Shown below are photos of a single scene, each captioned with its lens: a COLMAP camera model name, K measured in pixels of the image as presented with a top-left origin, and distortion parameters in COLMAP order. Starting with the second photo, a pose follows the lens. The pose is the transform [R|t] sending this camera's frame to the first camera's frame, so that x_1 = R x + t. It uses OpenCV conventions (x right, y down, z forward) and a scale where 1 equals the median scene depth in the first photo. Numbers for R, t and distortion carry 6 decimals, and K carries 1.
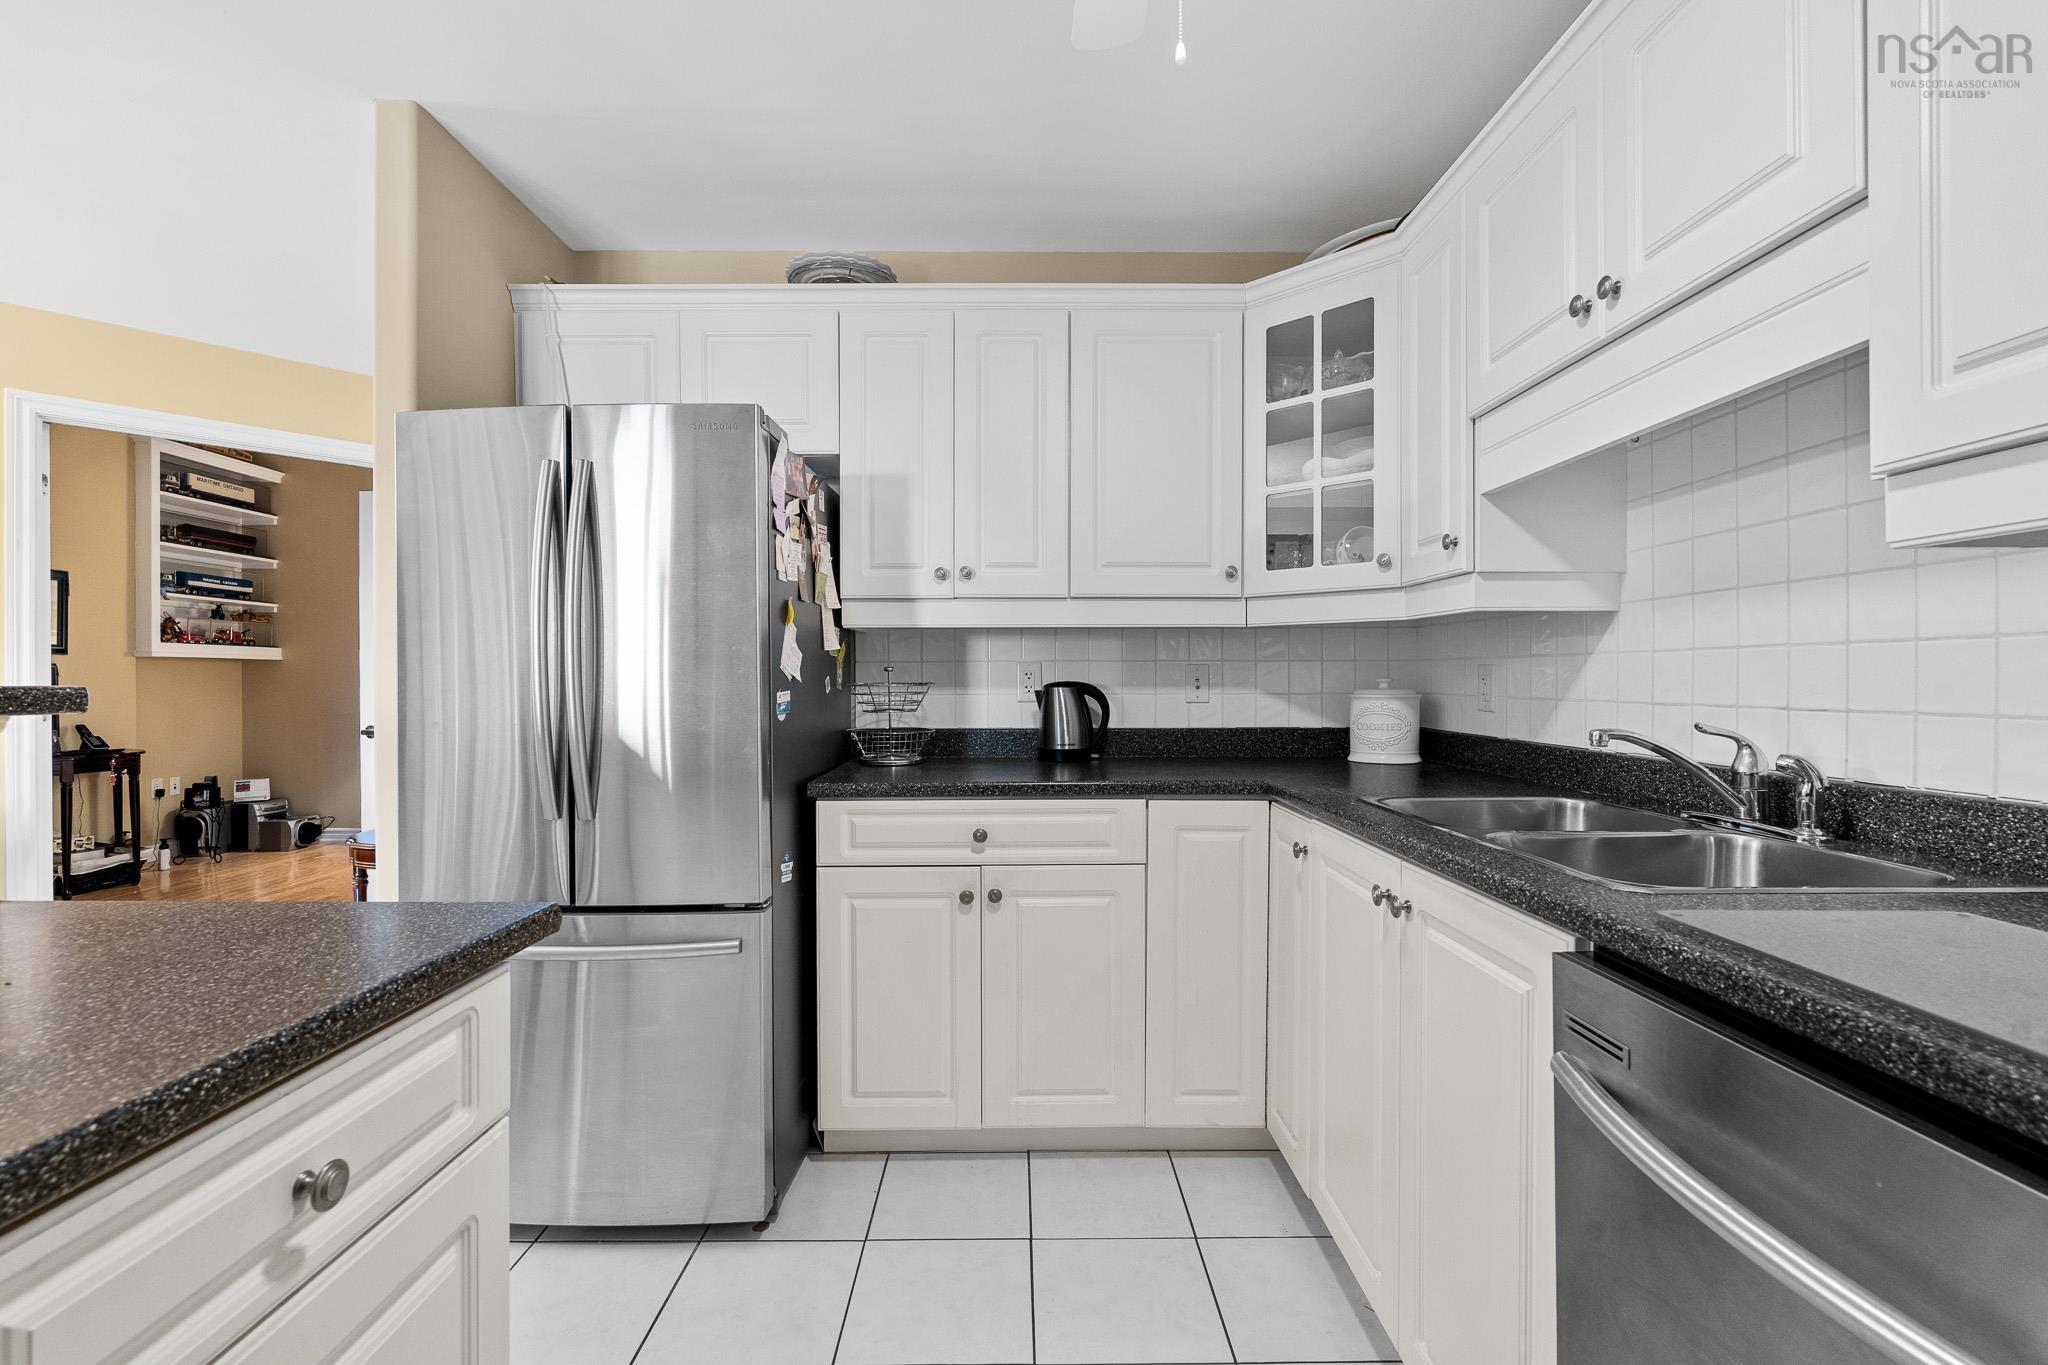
lens RADIAL K [[900.4, 0, 1026.2], [0, 900.4, 687.0], [0, 0, 1]] dist [-0.005710, -0.001088]
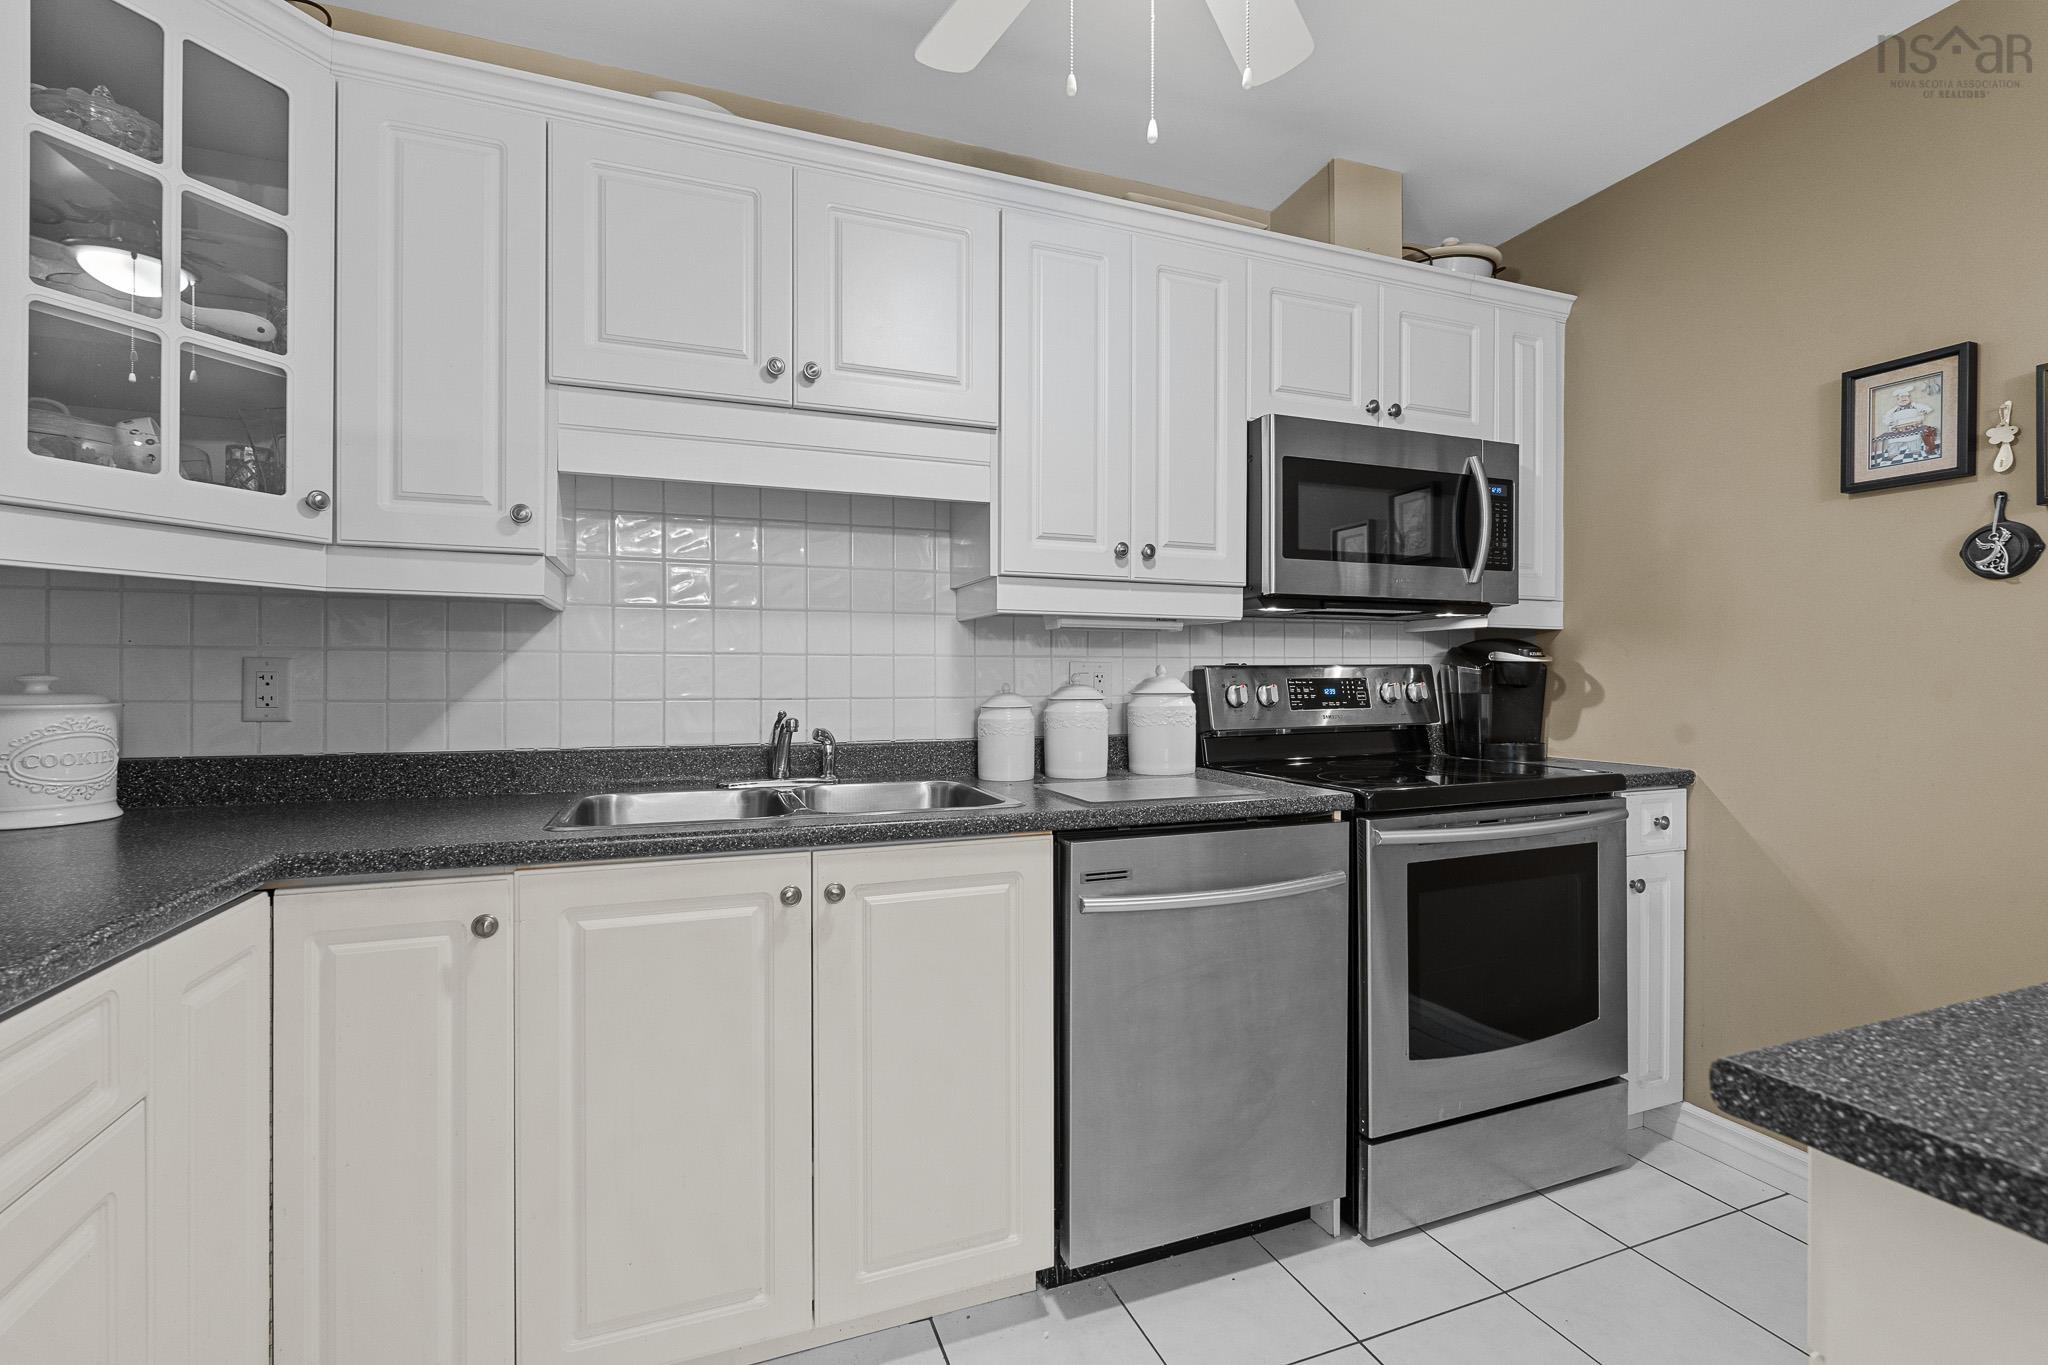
lens RADIAL K [[900.4, 0, 1026.9], [0, 900.4, 670.9], [0, 0, 1]] dist [-0.005710, -0.001088]
pose [[-0.361317, 0.003047, 0.932438, -0.459370], [0.006892, 0.999976, -0.000597, -0.010765], [-0.932418, 0.006210, -0.361329, 0.828604]]
